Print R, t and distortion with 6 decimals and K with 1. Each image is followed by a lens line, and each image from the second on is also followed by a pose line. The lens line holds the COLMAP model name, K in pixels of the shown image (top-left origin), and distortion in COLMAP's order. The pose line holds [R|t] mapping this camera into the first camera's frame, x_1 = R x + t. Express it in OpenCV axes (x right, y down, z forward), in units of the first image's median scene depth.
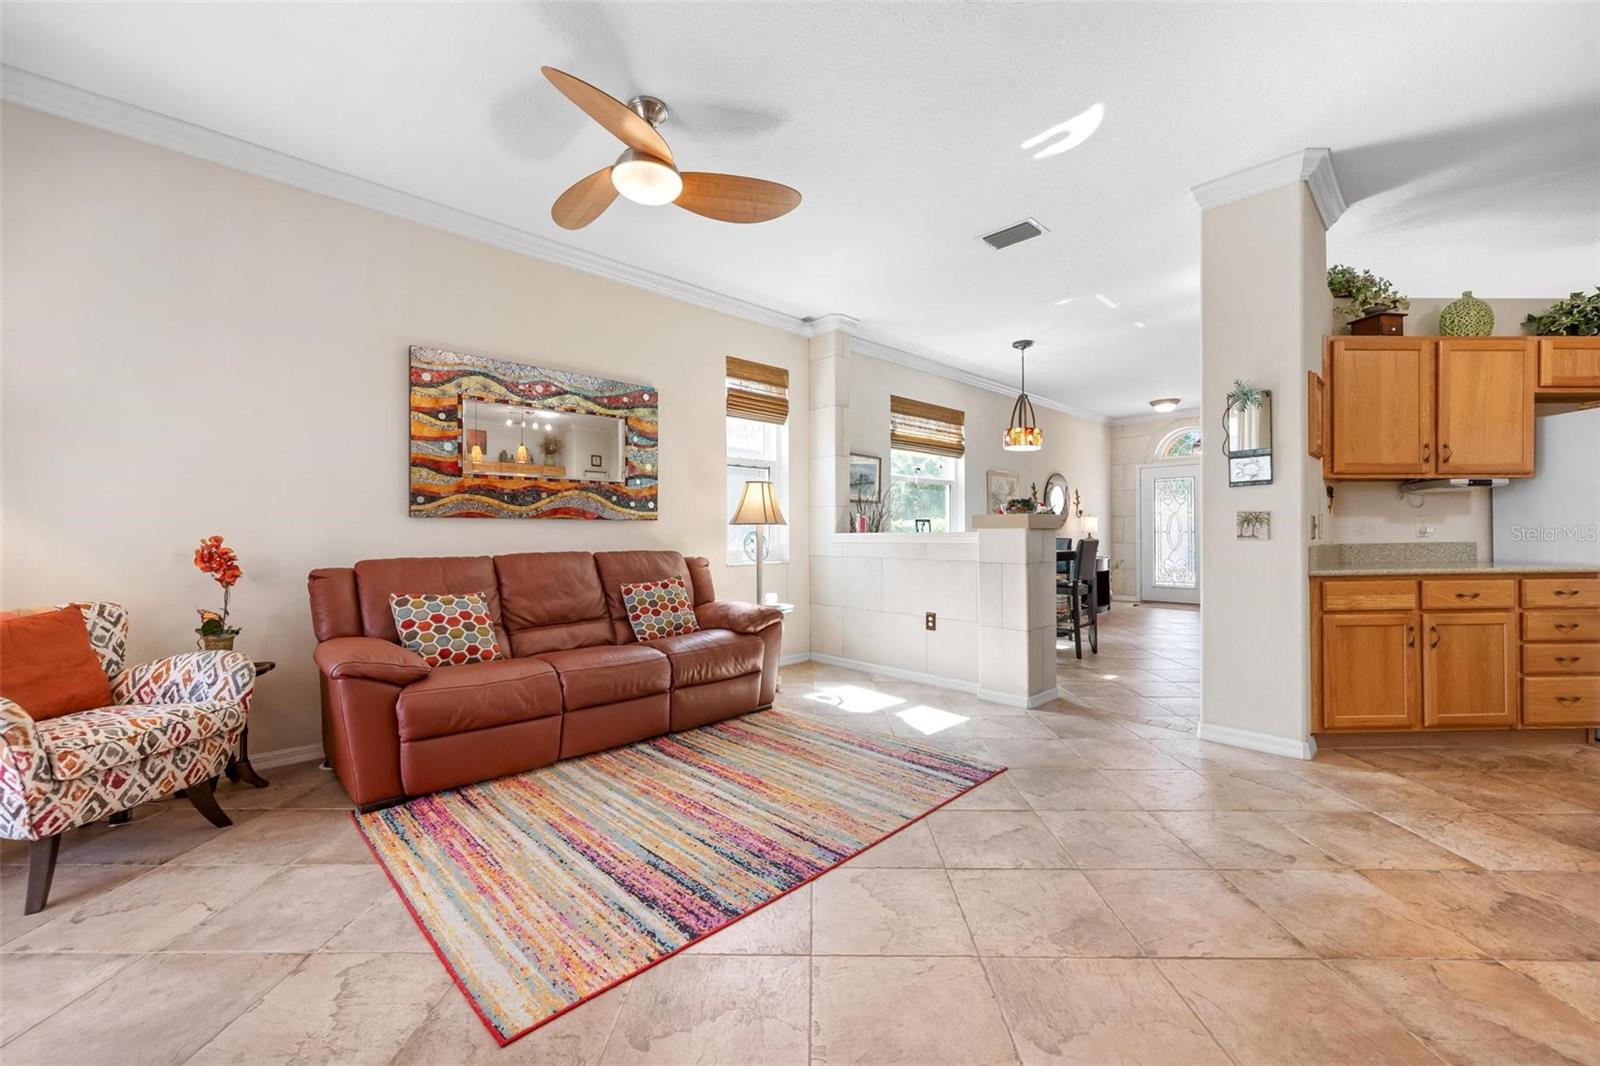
lens RADIAL K [[636.0, 0, 804.7], [0, 636.0, 532.8], [0, 0, 1]] dist [0.001978, 0.000224]
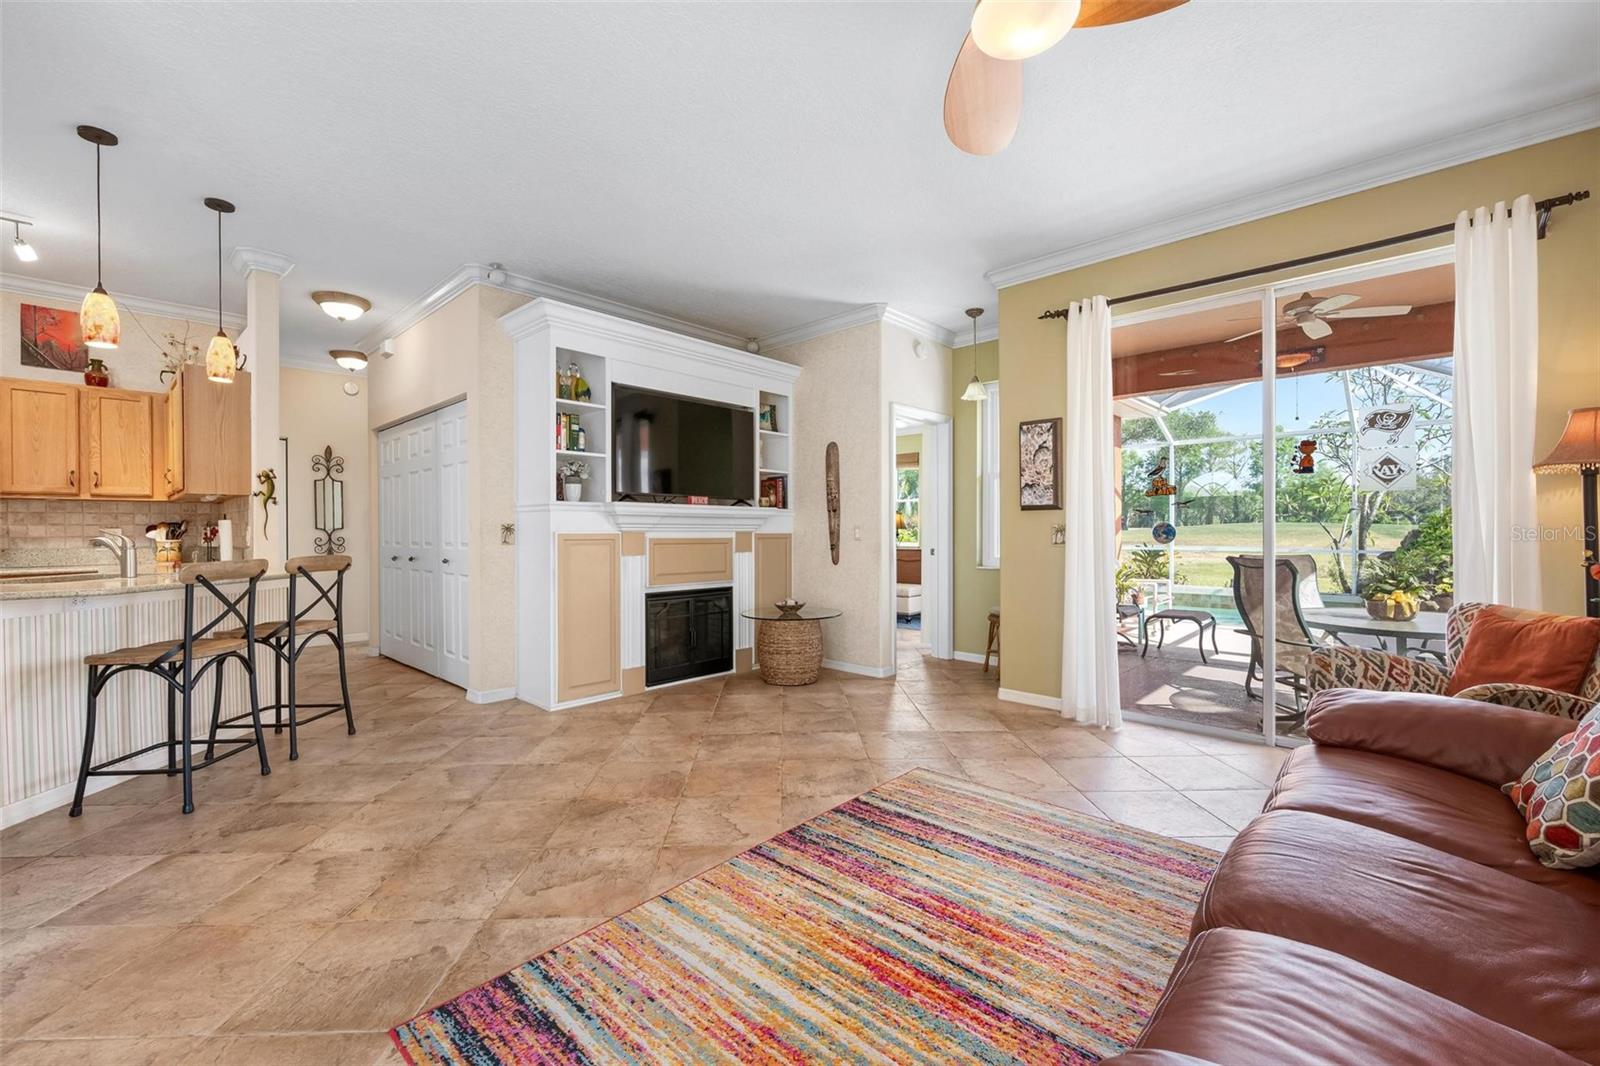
lens RADIAL K [[658.2, 0, 803.6], [0, 658.2, 534.3], [0, 0, 1]] dist [-0.001016, -0.000264]
pose [[-0.998715, 0.007839, -0.050077, 0.017211], [0.007563, 0.999955, 0.005695, -0.016225], [0.050119, 0.005309, -0.998729, 1.408175]]
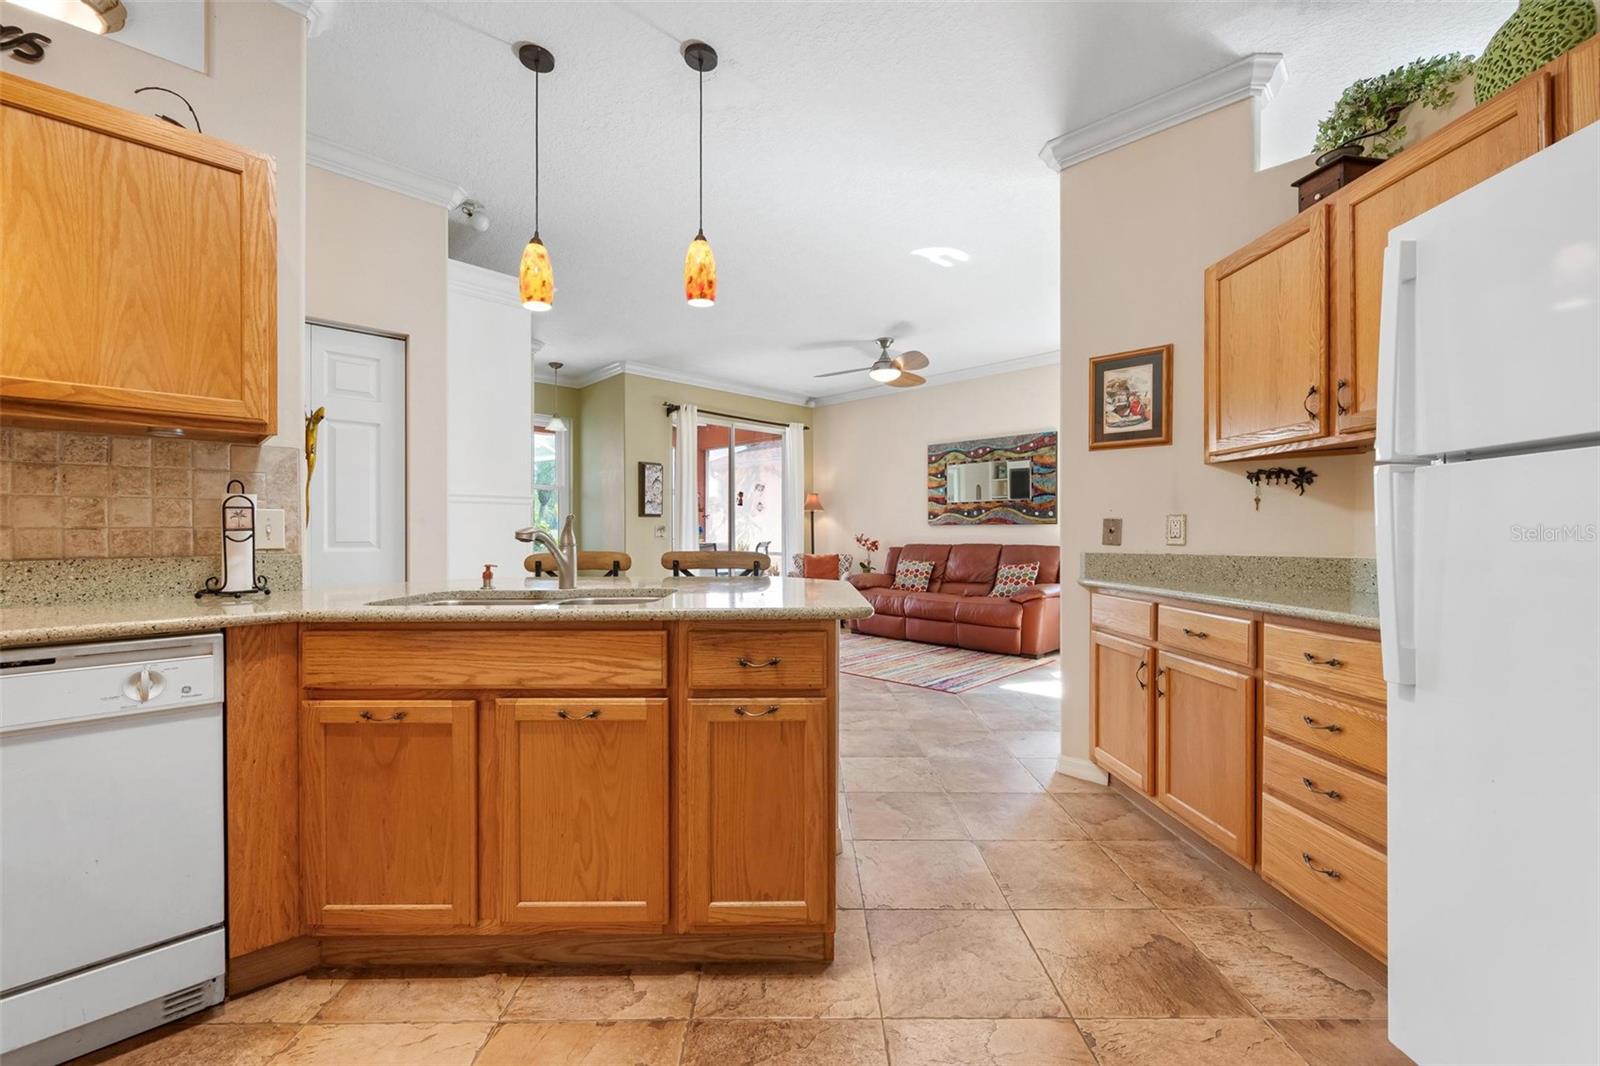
lens RADIAL K [[658.2, 0, 803.6], [0, 658.2, 534.3], [0, 0, 1]] dist [-0.001016, -0.000264]
pose [[0.020300, 0.007931, -0.999762, 1.699859], [0.001172, 0.999968, 0.007956, -0.012543], [0.999793, -0.001333, 0.020290, 0.566735]]
